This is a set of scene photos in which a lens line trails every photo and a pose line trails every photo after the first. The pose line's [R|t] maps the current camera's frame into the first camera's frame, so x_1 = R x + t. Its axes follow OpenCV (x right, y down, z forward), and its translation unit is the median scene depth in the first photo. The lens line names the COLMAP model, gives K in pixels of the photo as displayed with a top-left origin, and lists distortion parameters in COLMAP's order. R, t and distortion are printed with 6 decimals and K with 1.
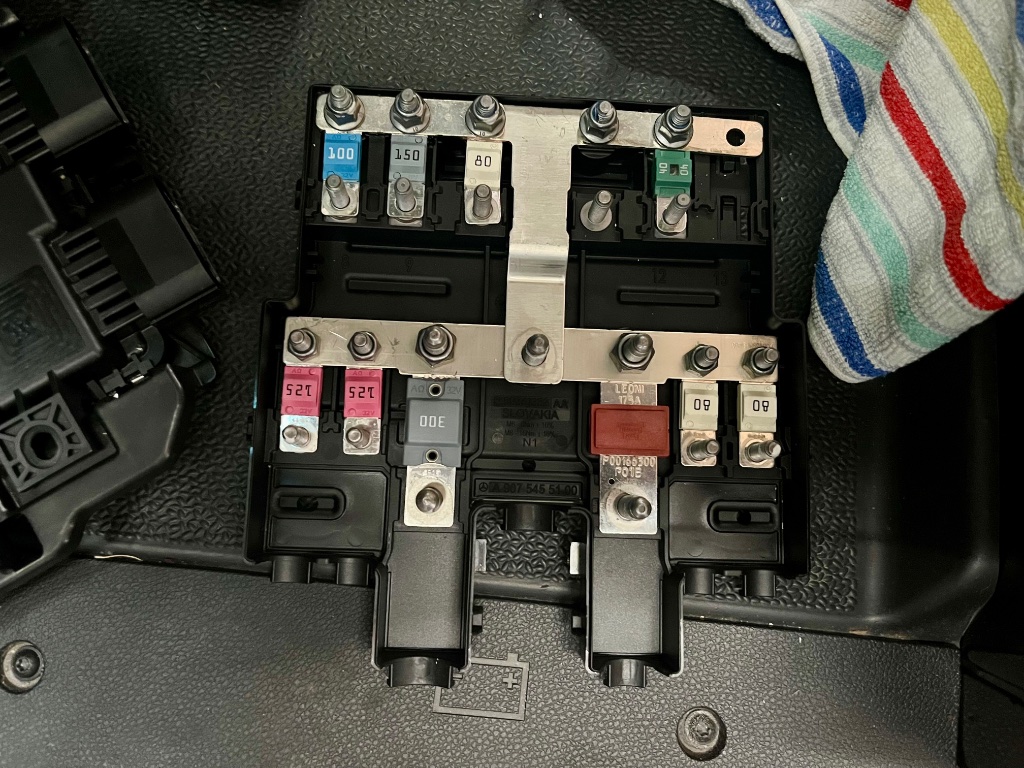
lens RADIAL K [[770.1, 0, 512.0], [0, 770.1, 384.0], [0, 0, 1]] dist [0.068988, -0.065346]
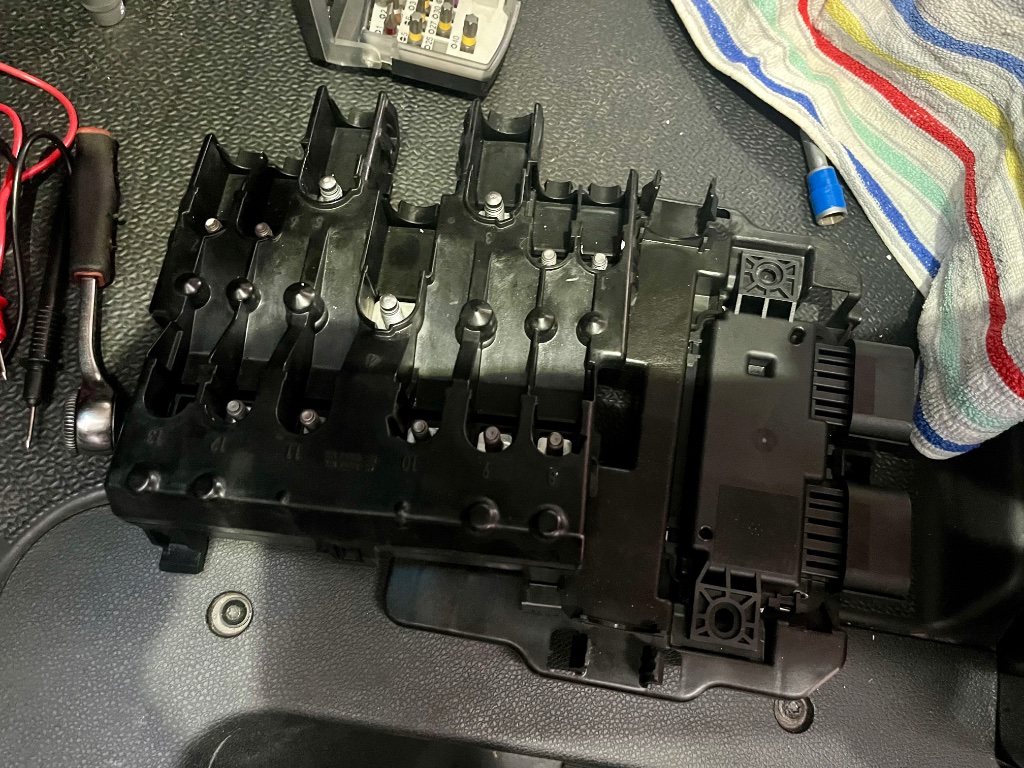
lens RADIAL K [[770.1, 0, 512.0], [0, 770.1, 384.0], [0, 0, 1]] dist [0.068988, -0.065346]
pose [[0.994204, 0.082054, 0.069462, -0.315085], [-0.074254, 0.991345, -0.108268, 0.114044], [-0.077745, 0.102483, 0.991692, -0.210514]]
